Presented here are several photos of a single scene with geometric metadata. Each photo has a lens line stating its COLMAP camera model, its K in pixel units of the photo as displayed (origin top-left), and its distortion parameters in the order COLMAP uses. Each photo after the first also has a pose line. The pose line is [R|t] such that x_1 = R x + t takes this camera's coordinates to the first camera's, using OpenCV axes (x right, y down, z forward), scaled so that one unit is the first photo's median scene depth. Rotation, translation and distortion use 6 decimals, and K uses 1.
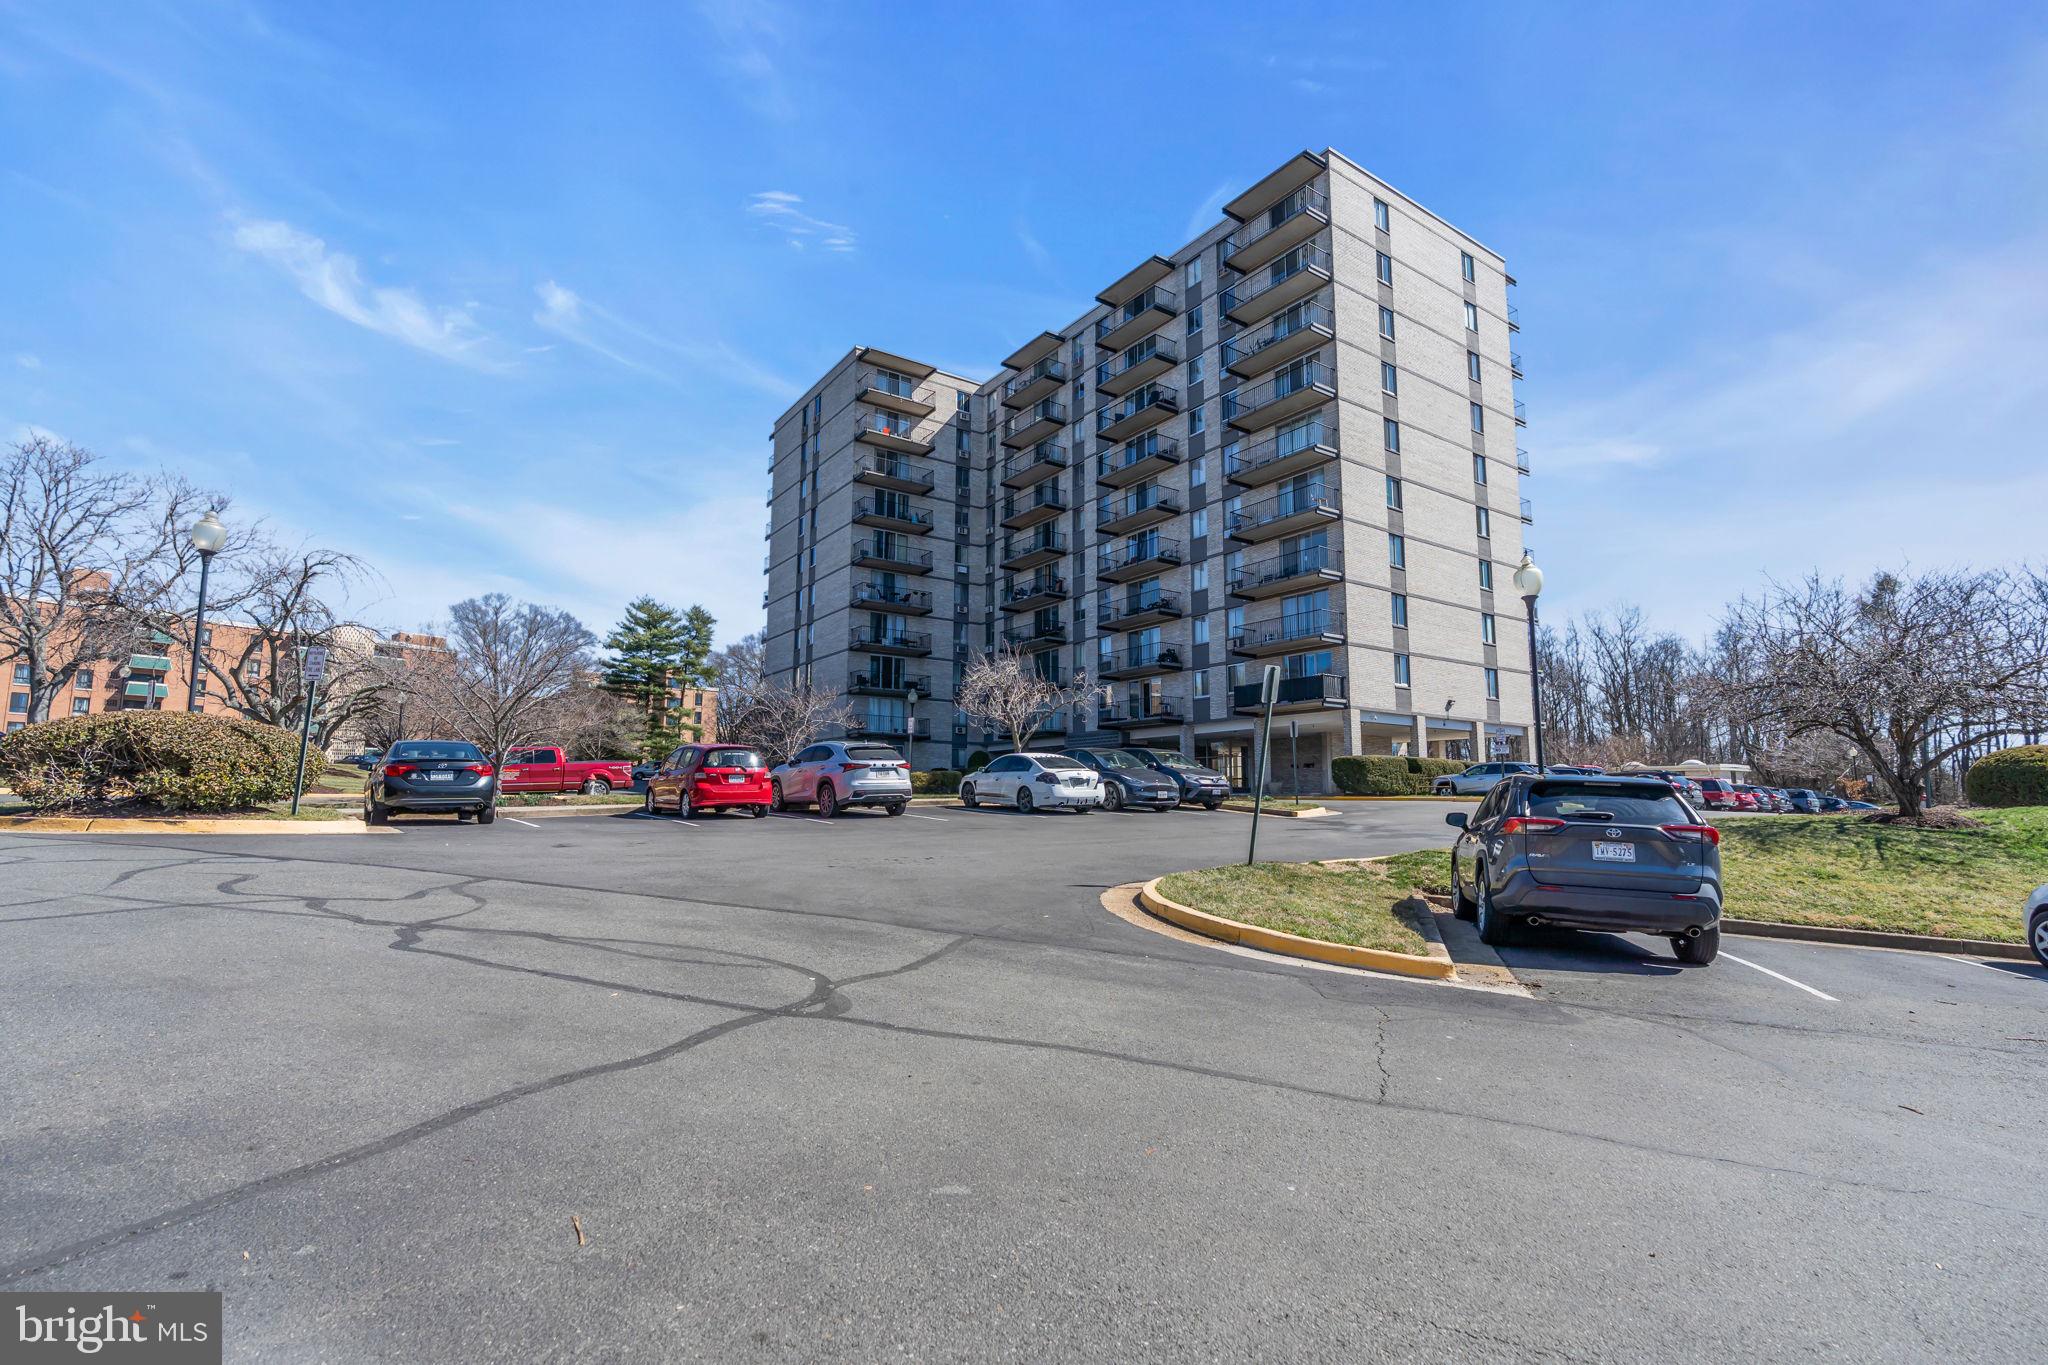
lens RADIAL K [[957.7, 0, 1033.7], [0, 957.7, 682.1], [0, 0, 1]] dist [-0.005195, 0.000280]
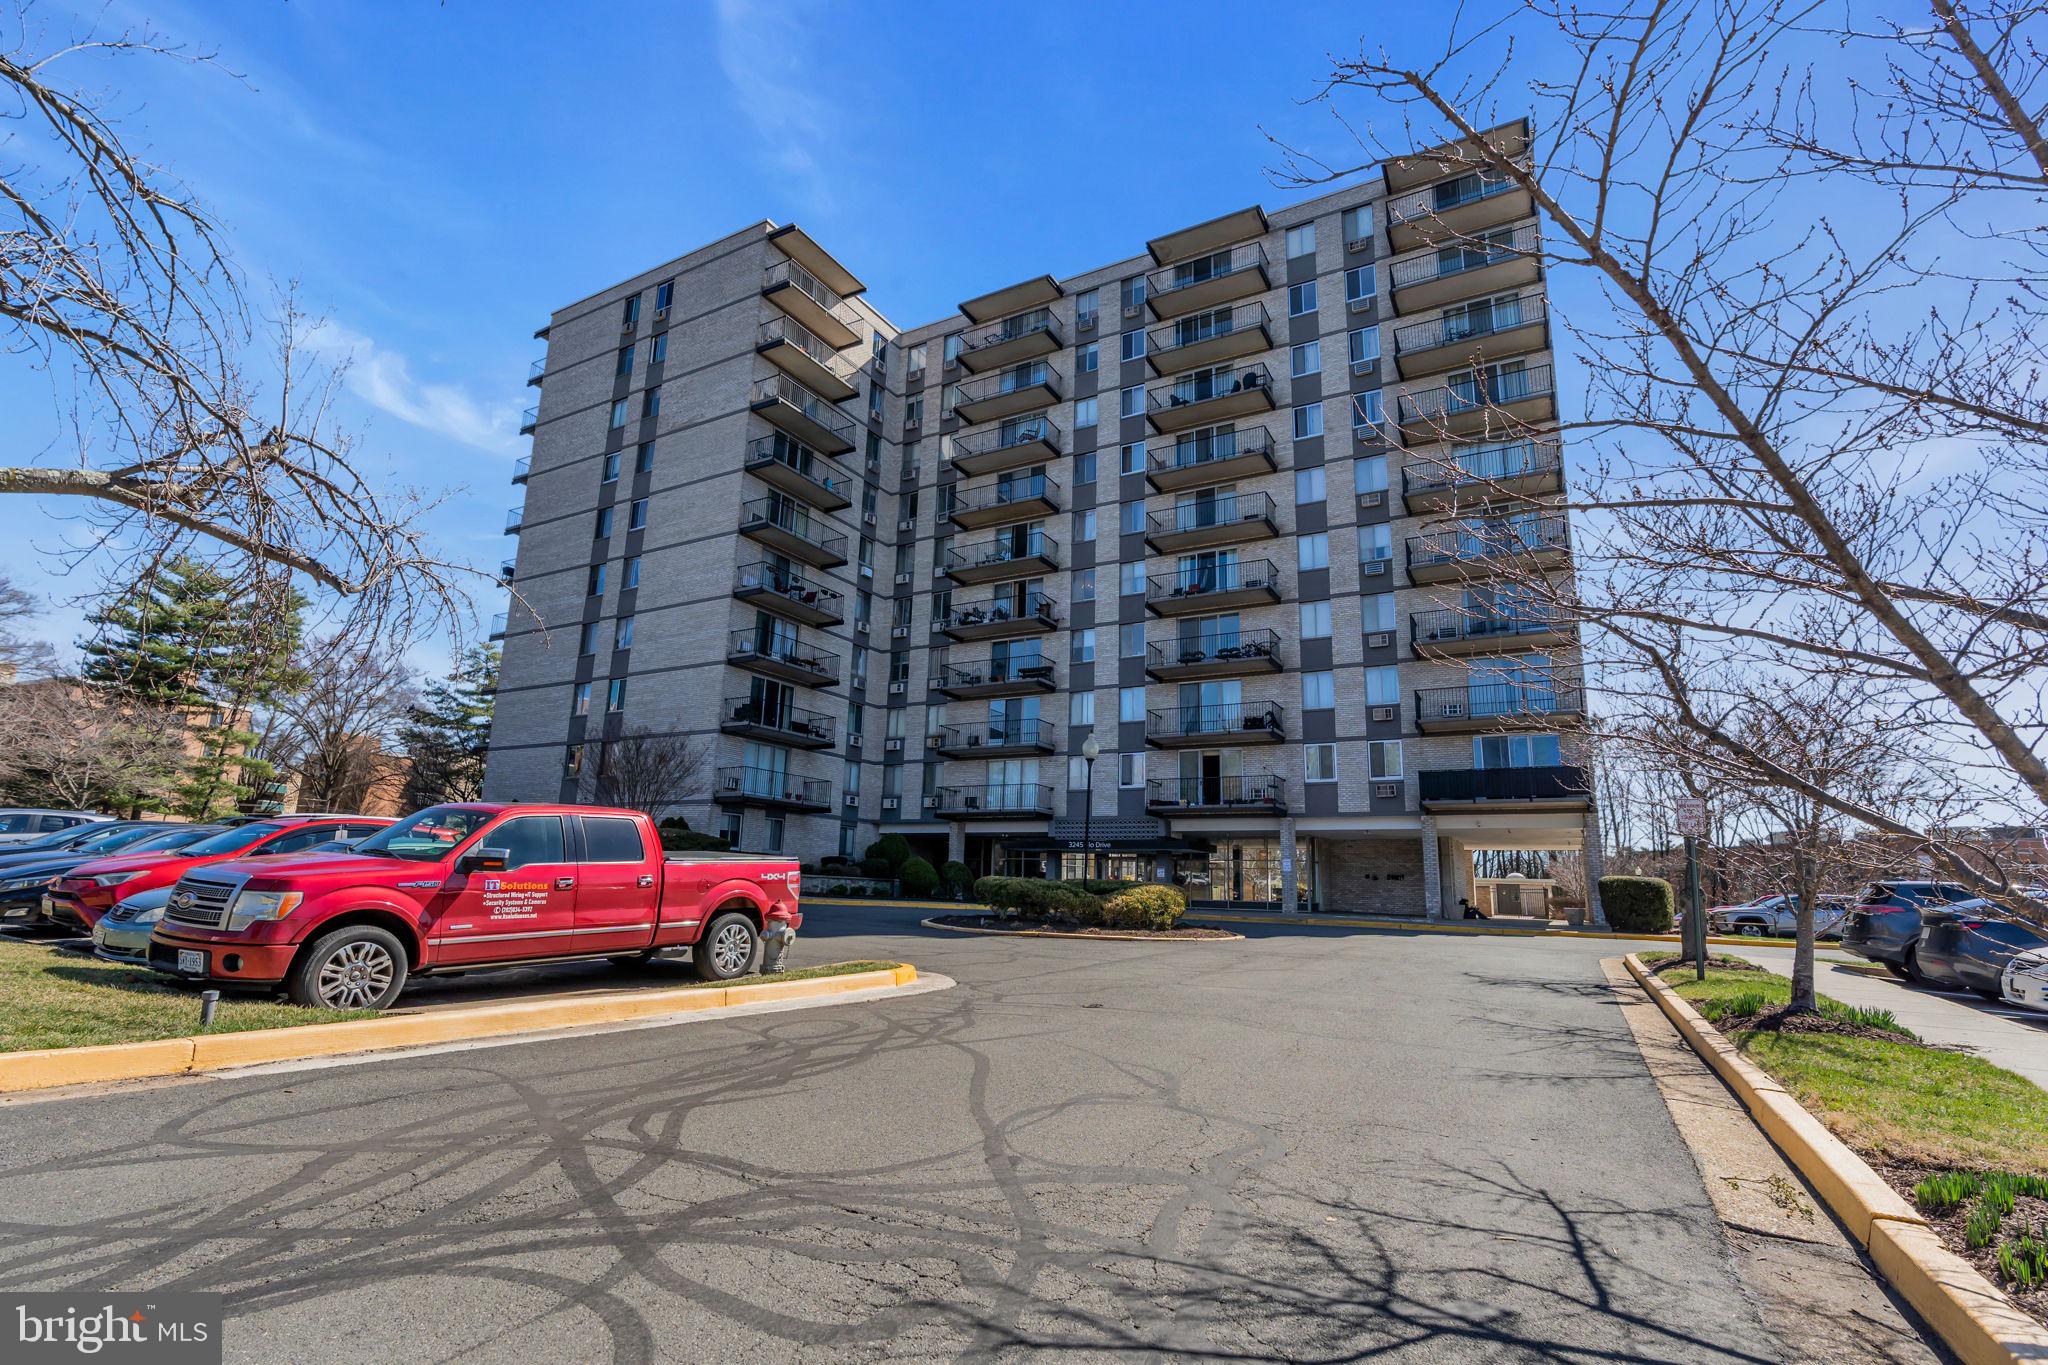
lens RADIAL K [[957.7, 0, 1021.8], [0, 957.7, 684.6], [0, 0, 1]] dist [-0.005195, 0.000280]
pose [[0.899889, 0.115229, 0.420621, -0.283655], [-0.081960, 0.991963, -0.096399, 0.025784], [-0.428349, 0.052274, 0.902100, 0.348918]]
